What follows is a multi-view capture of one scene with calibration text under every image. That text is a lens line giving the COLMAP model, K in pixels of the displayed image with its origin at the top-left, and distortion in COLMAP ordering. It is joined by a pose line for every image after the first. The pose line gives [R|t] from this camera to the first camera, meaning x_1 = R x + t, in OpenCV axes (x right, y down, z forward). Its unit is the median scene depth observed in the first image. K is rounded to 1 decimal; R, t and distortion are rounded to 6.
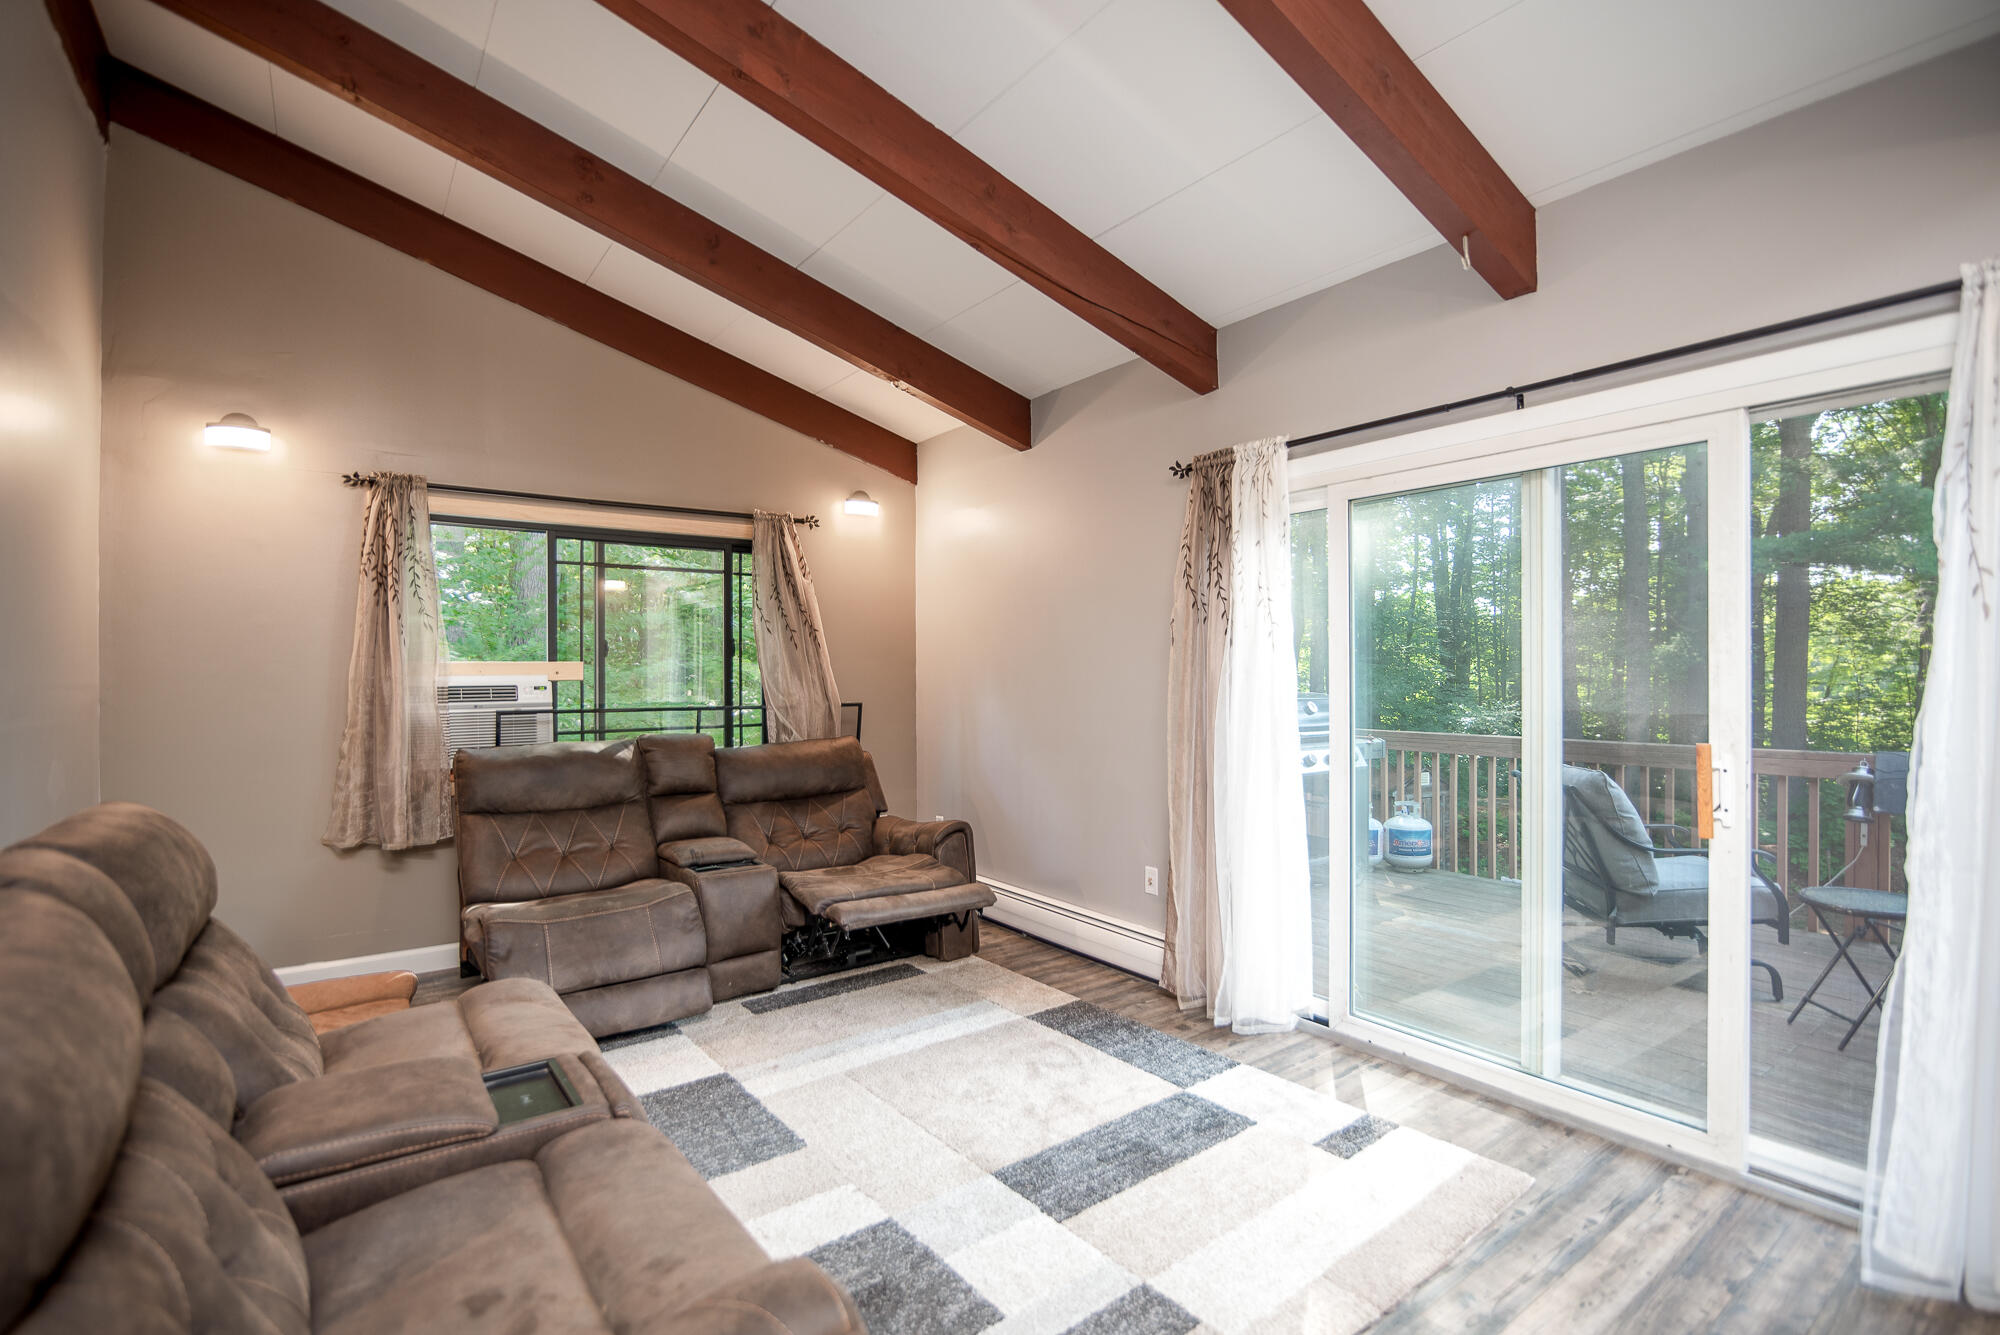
lens RADIAL K [[921.0, 0, 987.0], [0, 921.0, 660.4], [0, 0, 1]] dist [-0.021232, 0.000245]
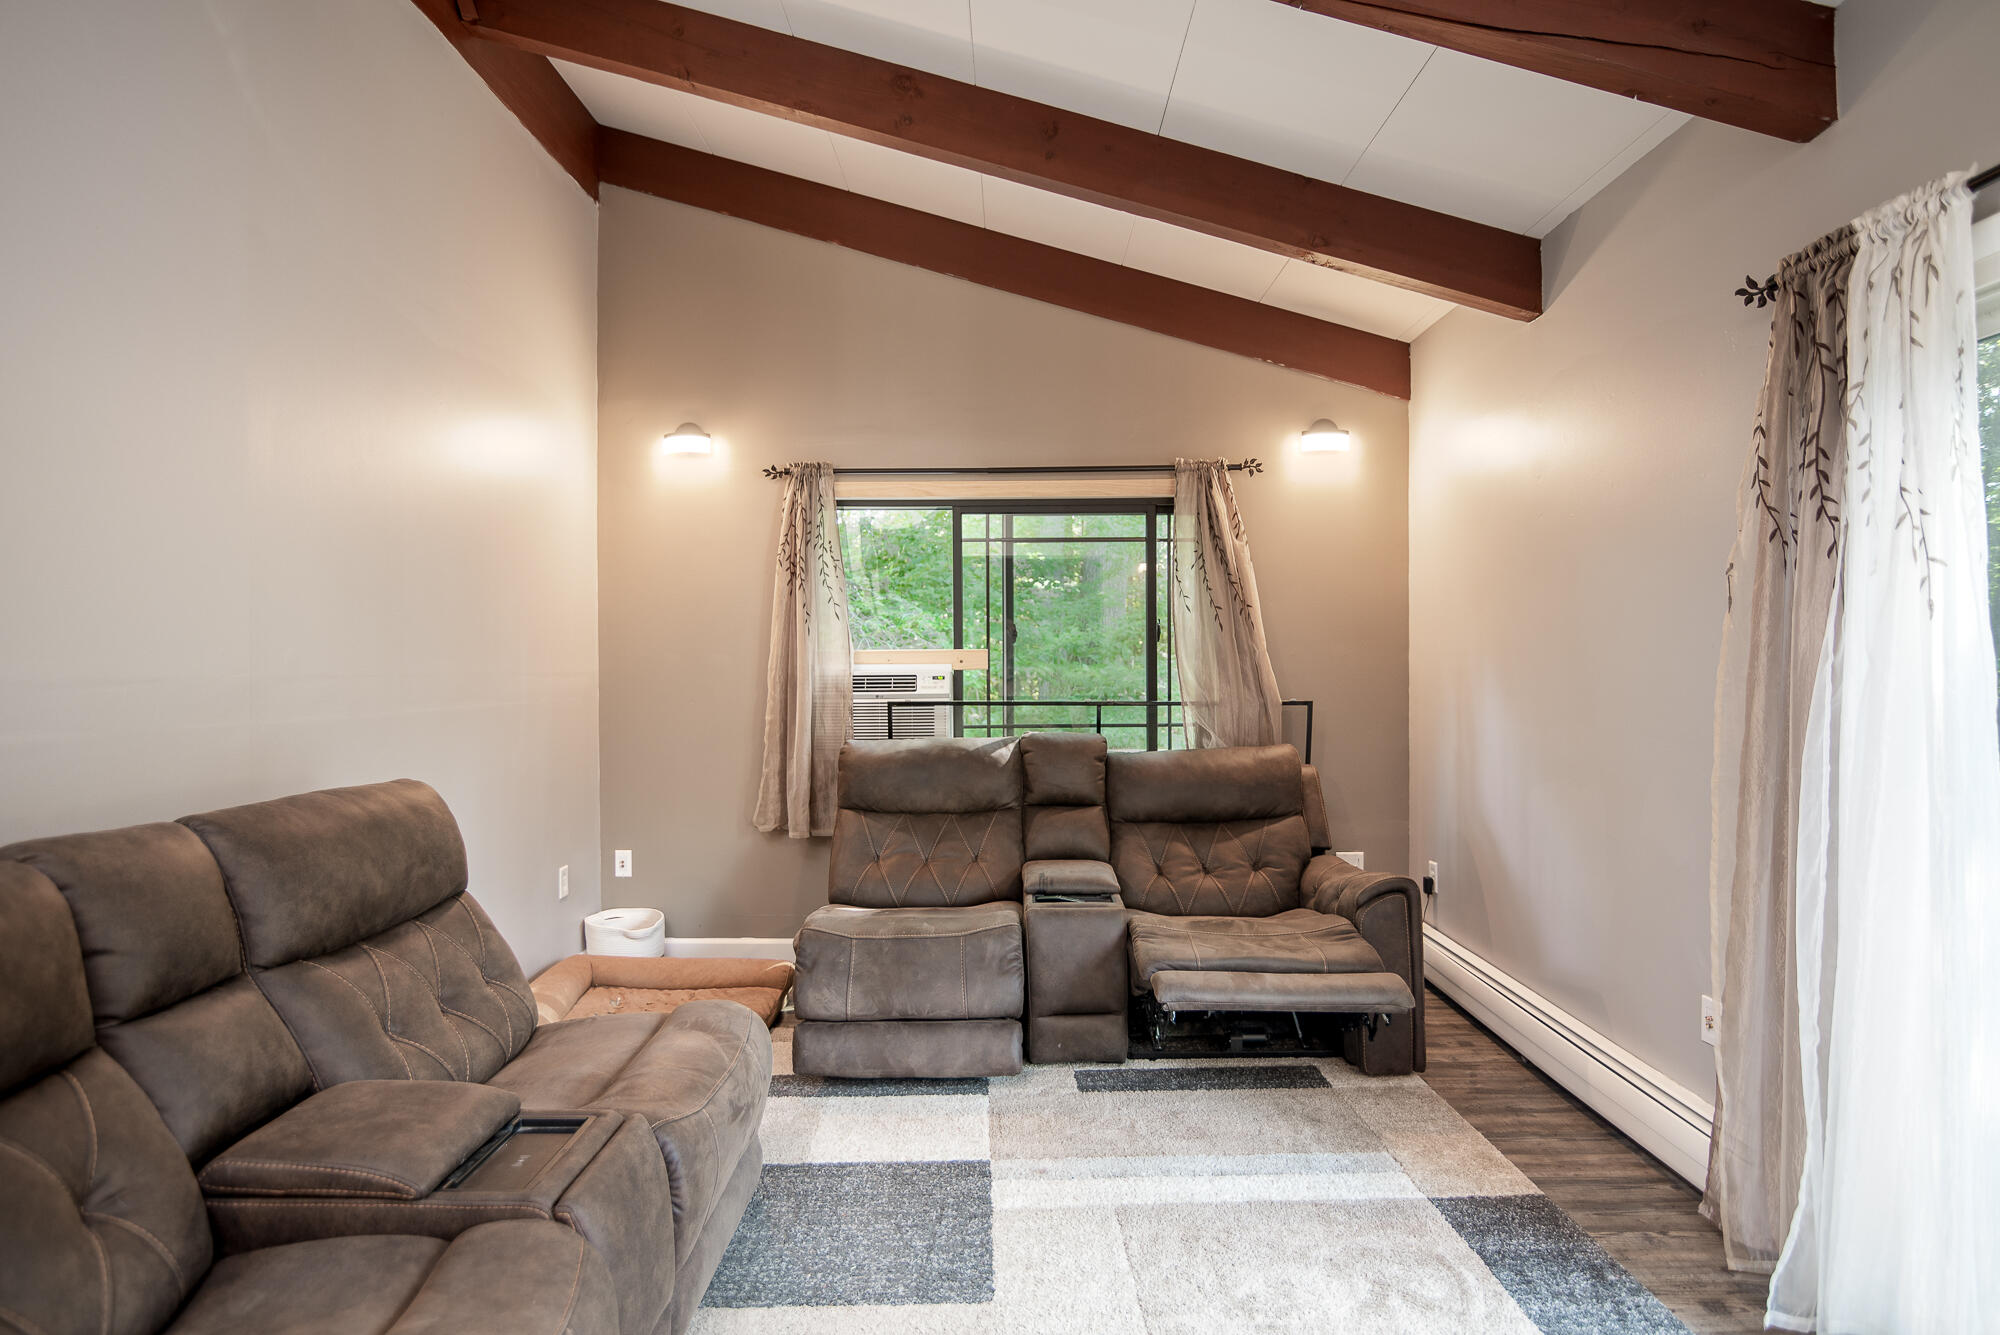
lens RADIAL K [[1016.9, 0, 1000.0], [0, 1016.9, 667.5], [0, 0, 1]] dist [-0.021280, 0.001776]
pose [[0.806401, 0.003261, -0.591360, 0.188008], [0.009445, 0.999786, 0.018394, 0.001608], [0.591293, -0.020419, 0.806198, 0.230691]]
